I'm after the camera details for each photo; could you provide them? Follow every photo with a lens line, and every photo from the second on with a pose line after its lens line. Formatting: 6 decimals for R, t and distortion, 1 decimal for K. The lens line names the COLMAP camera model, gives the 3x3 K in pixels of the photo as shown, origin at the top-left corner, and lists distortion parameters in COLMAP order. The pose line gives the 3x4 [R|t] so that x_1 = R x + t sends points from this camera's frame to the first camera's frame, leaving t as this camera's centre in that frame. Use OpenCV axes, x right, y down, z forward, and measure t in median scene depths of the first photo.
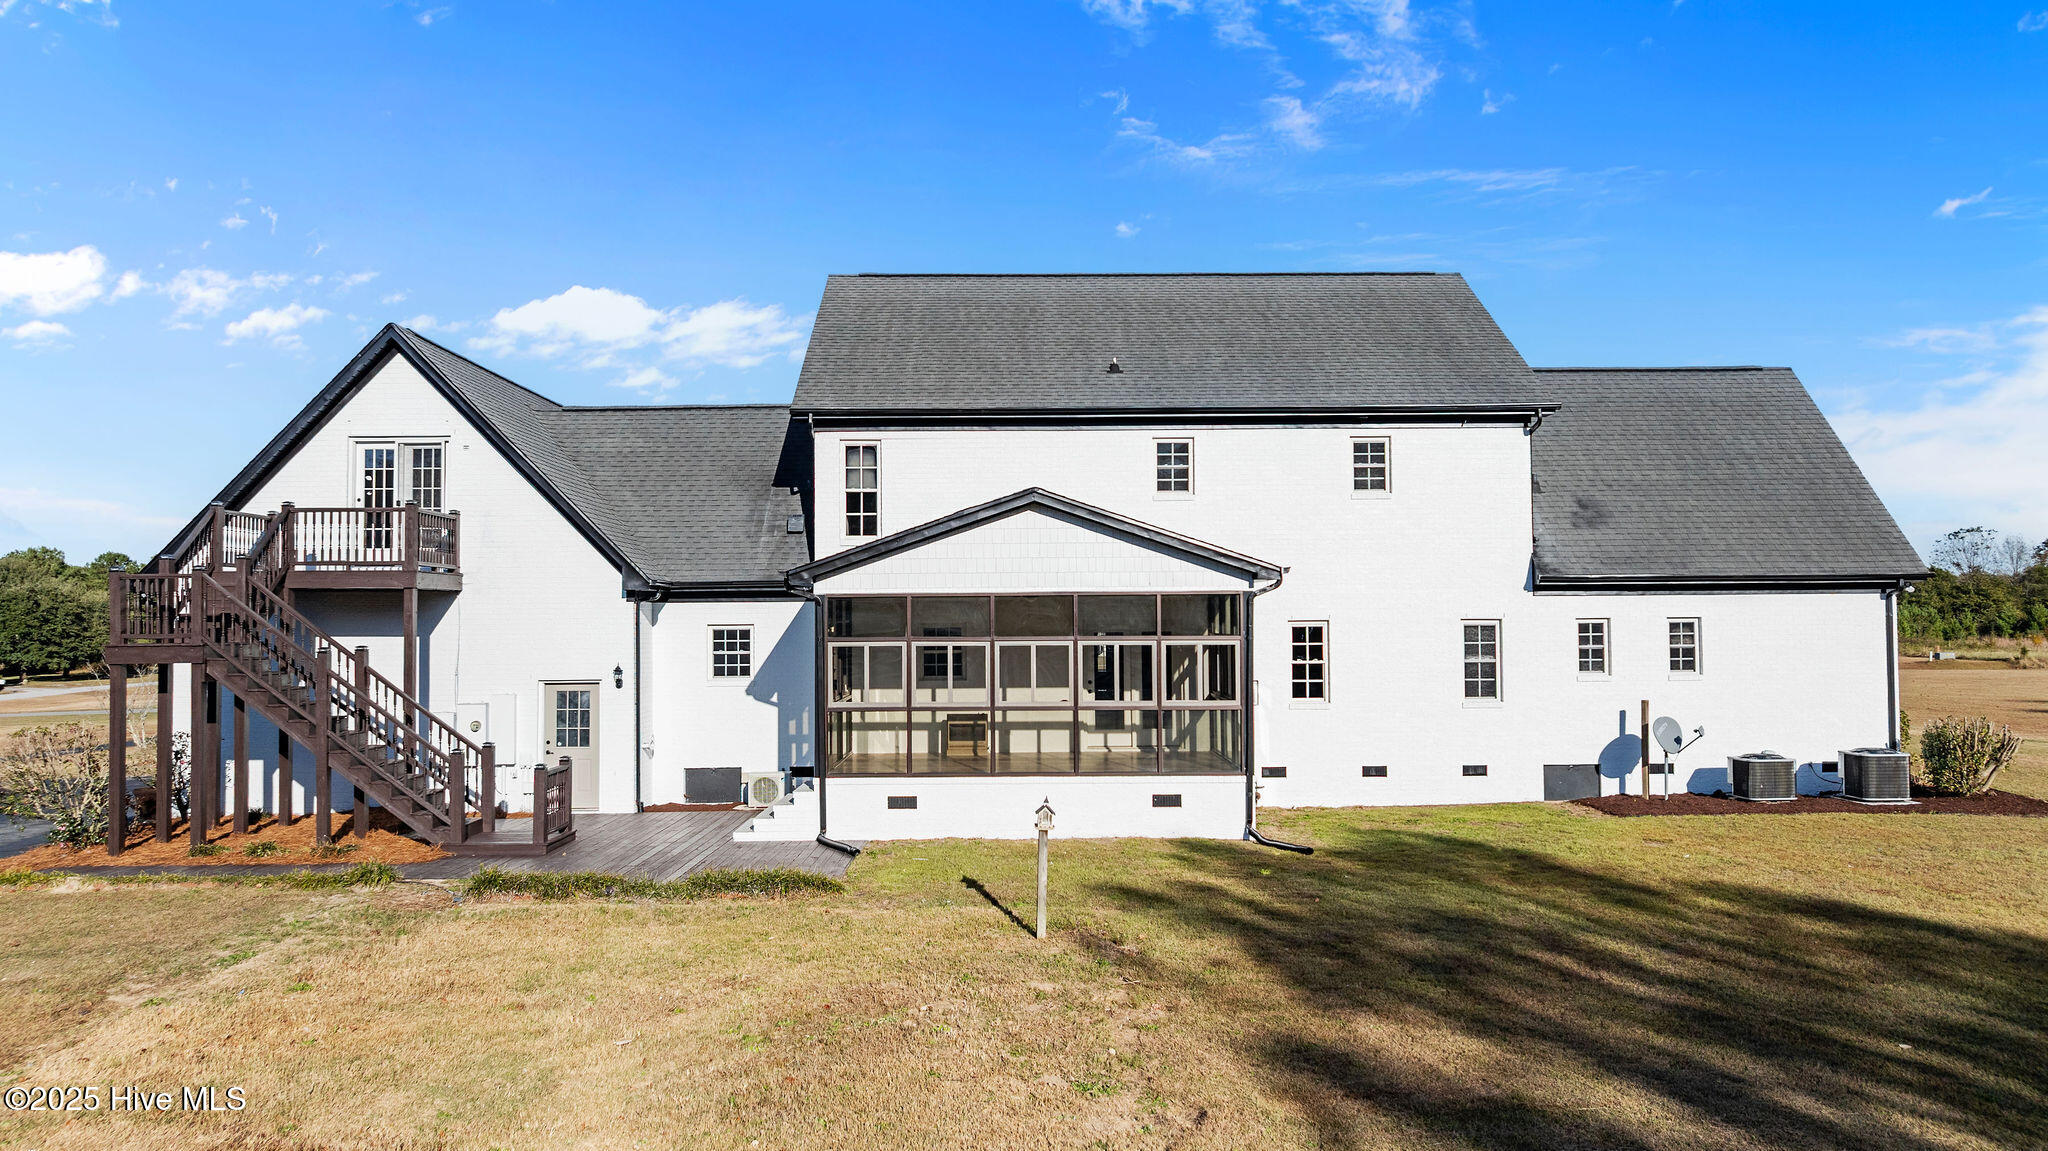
lens RADIAL K [[1460.0, 0, 1022.3], [0, 1460.0, 588.5], [0, 0, 1]] dist [-0.012937, 0.007329]
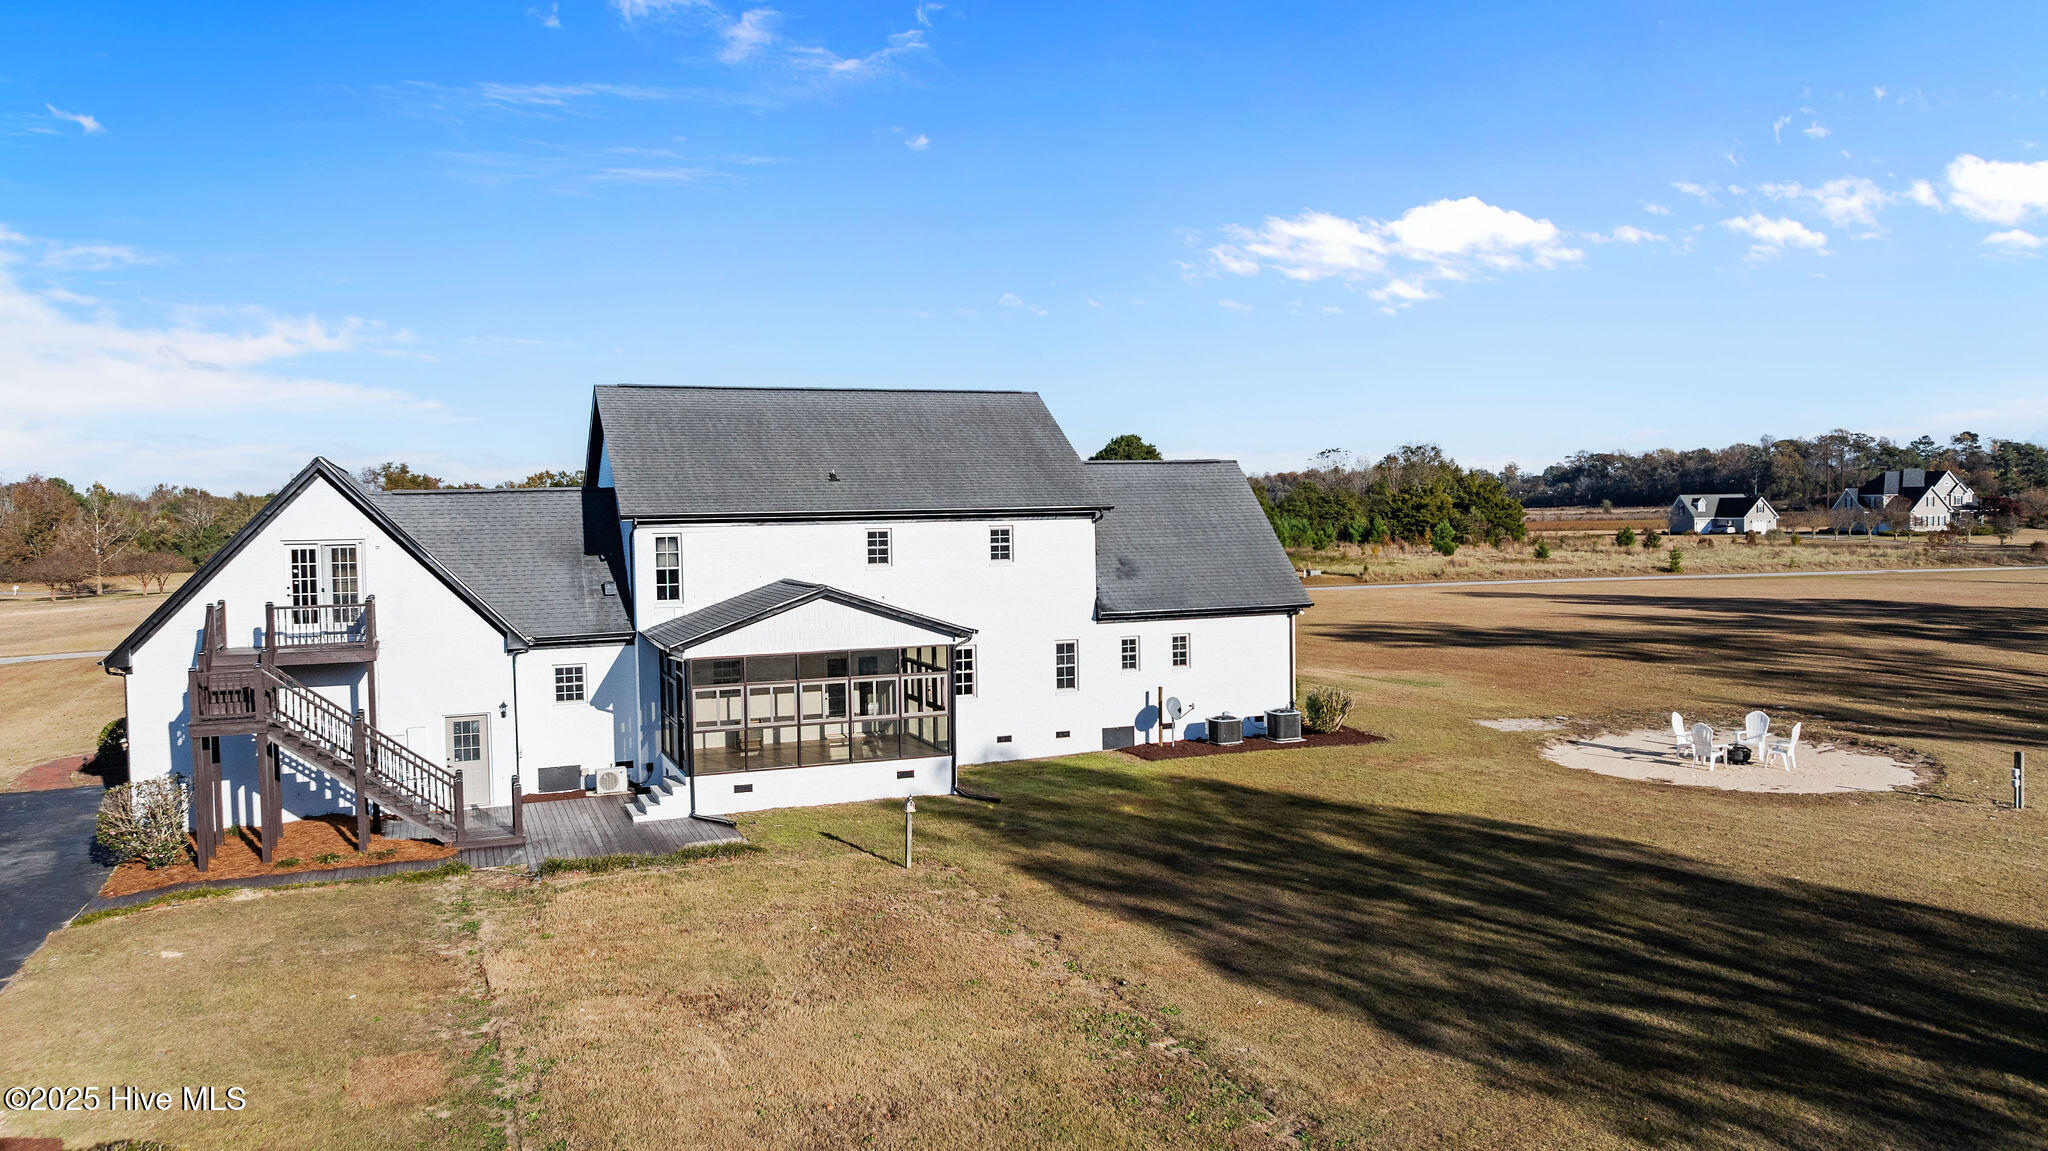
lens RADIAL K [[1460.0, 0, 1027.5], [0, 1460.0, 579.3], [0, 0, 1]] dist [-0.012937, 0.007329]
pose [[0.931257, -0.026330, 0.363410, -0.302624], [0.002591, 0.997839, 0.065657, -0.149711], [-0.364353, -0.060202, 0.929313, -0.460832]]
